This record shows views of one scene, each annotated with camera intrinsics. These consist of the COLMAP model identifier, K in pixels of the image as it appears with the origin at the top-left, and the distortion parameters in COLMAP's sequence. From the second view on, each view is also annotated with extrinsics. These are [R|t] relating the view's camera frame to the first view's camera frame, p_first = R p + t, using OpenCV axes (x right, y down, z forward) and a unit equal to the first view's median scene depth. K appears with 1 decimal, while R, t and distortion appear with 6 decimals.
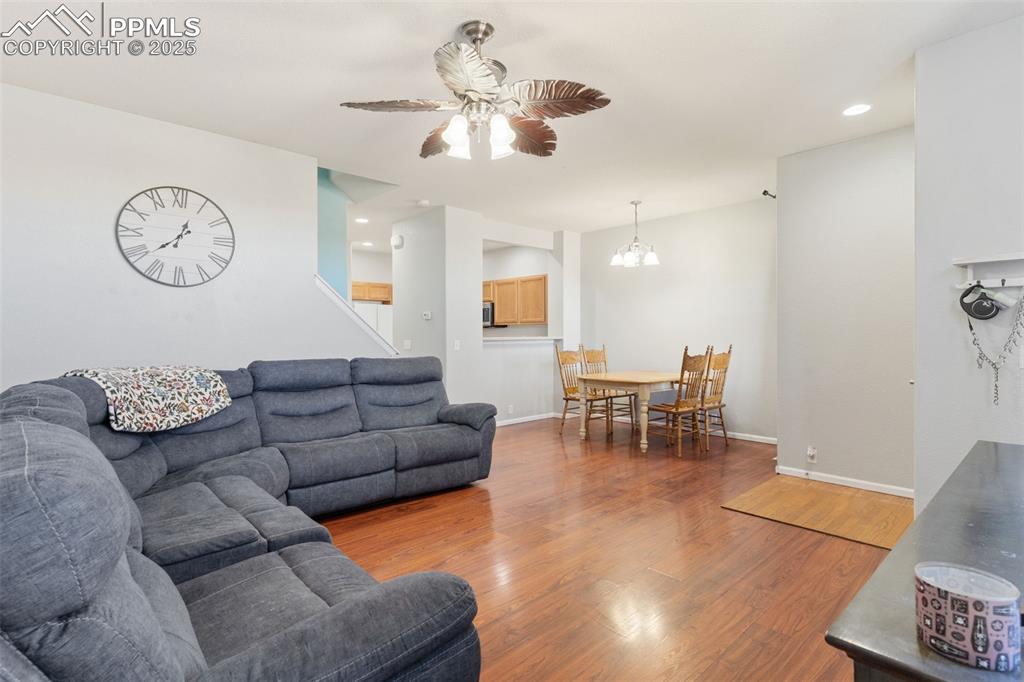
lens RADIAL K [[505.9, 0, 512.0], [0, 505.9, 337.1], [0, 0, 1]] dist [0.001290, 0.000079]
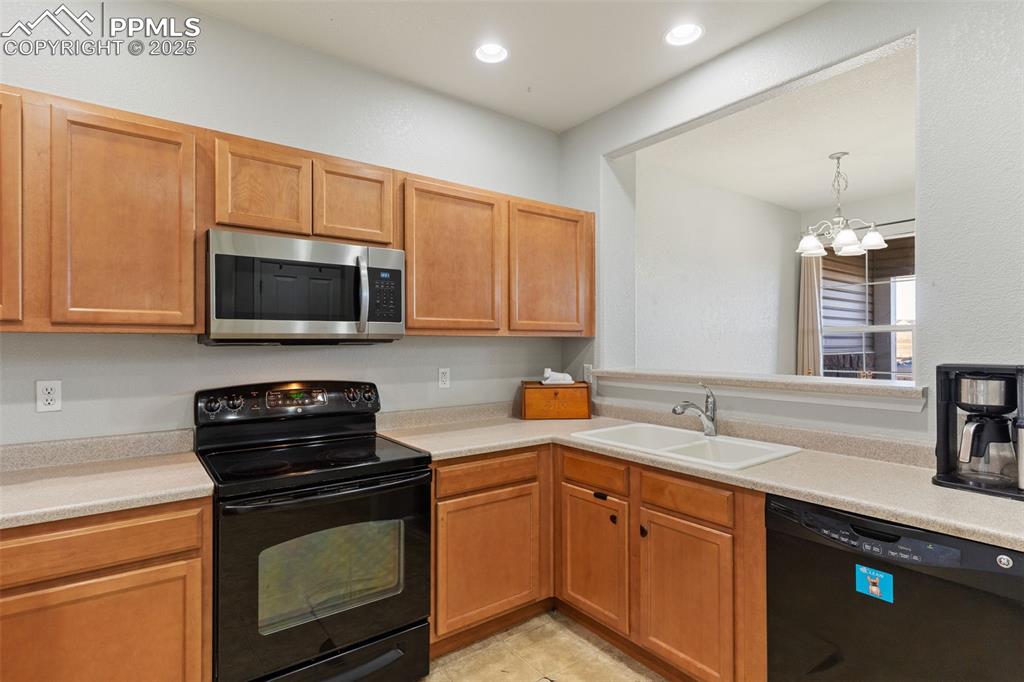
lens RADIAL K [[507.5, 0, 515.0], [0, 507.5, 346.5], [0, 0, 1]] dist [0.003972, 0.000835]
pose [[0.105040, 0.002156, 0.994466, -0.477540], [0.005814, 0.999979, -0.002782, -0.026808], [-0.994451, 0.006074, 0.105026, 1.462351]]
